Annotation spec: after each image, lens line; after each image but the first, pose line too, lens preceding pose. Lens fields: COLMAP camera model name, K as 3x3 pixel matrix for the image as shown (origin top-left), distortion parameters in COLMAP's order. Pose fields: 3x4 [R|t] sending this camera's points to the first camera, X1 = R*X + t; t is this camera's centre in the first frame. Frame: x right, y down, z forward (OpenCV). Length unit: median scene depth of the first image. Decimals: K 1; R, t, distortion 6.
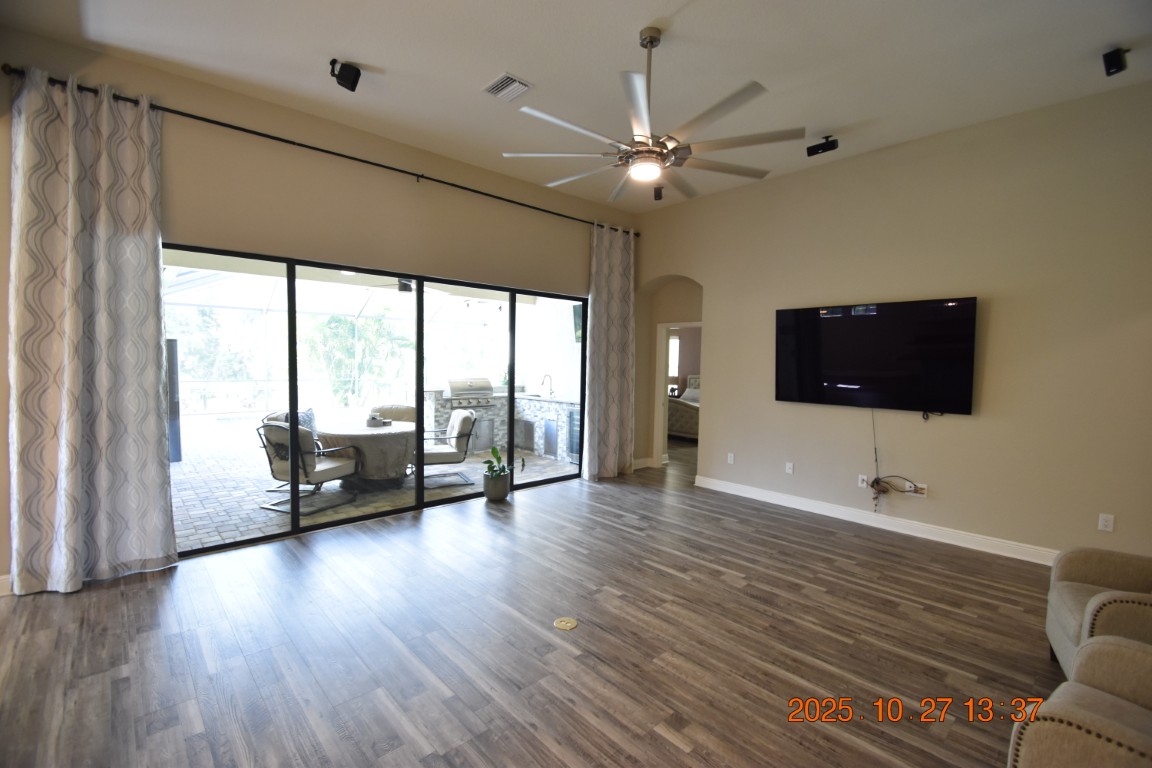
lens RADIAL K [[498.8, 0, 577.4], [0, 498.8, 389.5], [0, 0, 1]] dist [-0.006644, -0.000802]
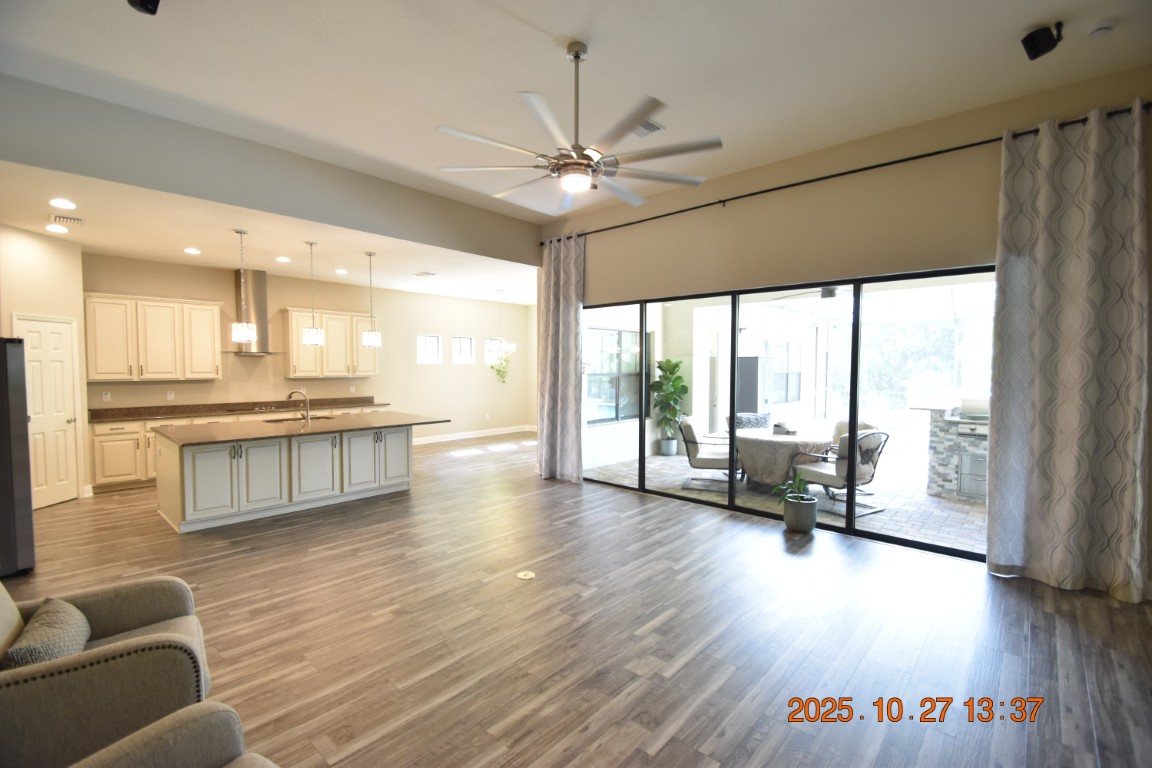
lens RADIAL K [[506.2, 0, 576.0], [0, 506.2, 384.0], [0, 0, 1]] dist [0.000737, -0.000374]
pose [[0.100771, 0.020482, -0.994699, 1.077284], [-0.061399, 0.998010, 0.014330, -0.033922], [0.993013, 0.059629, 0.101828, 0.830262]]
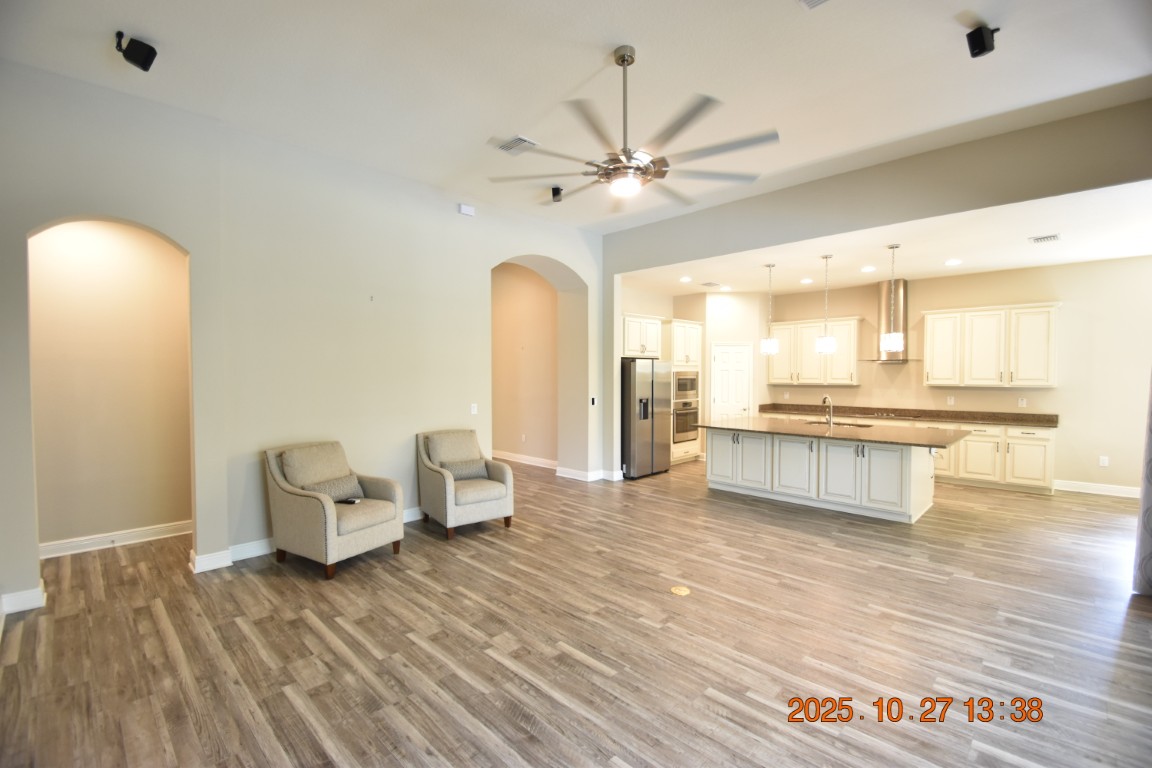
lens RADIAL K [[506.2, 0, 576.0], [0, 506.2, 384.0], [0, 0, 1]] dist [0.000737, -0.000374]
pose [[-0.998639, -0.011617, -0.050854, 0.257005], [-0.015788, 0.996473, 0.082419, -0.111946], [0.049717, 0.083110, -0.995299, 1.868071]]
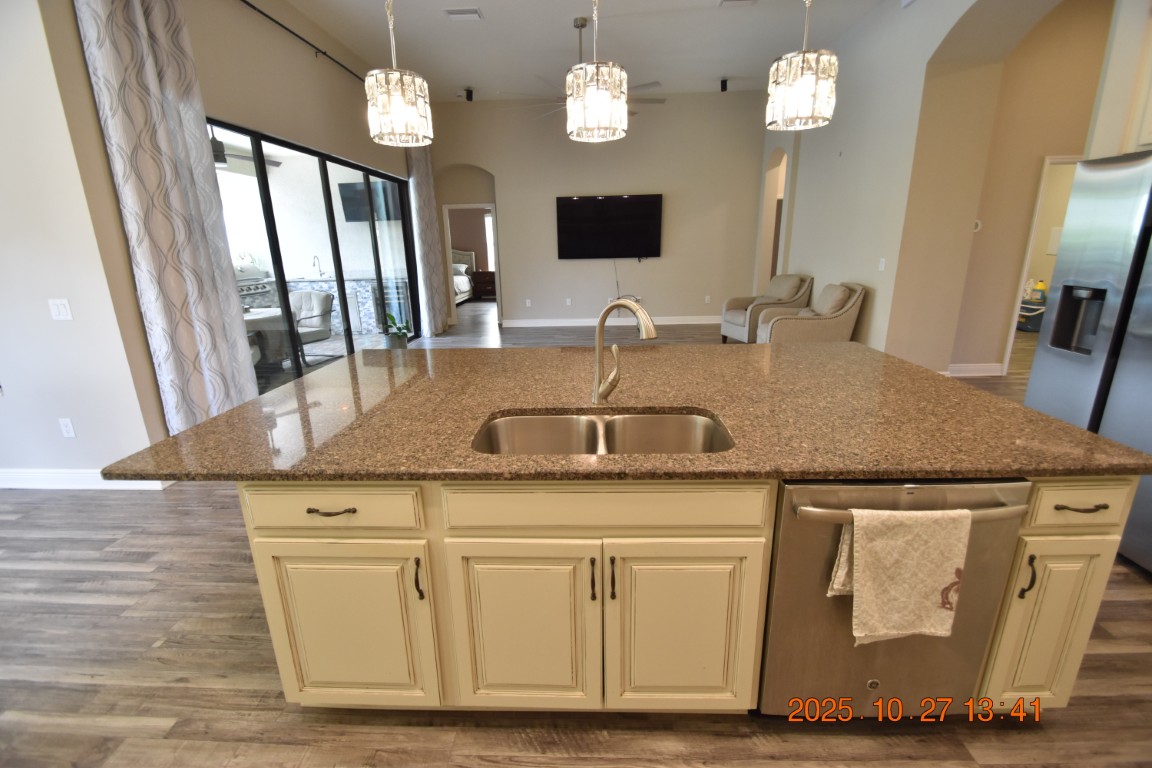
lens RADIAL K [[506.2, 0, 576.0], [0, 506.2, 384.0], [0, 0, 1]] dist [0.000737, -0.000374]
pose [[0.712103, -0.219018, 0.667038, -1.124248], [0.078742, 0.969016, 0.234109, 0.058320], [-0.697645, -0.114186, 0.707286, -0.289965]]
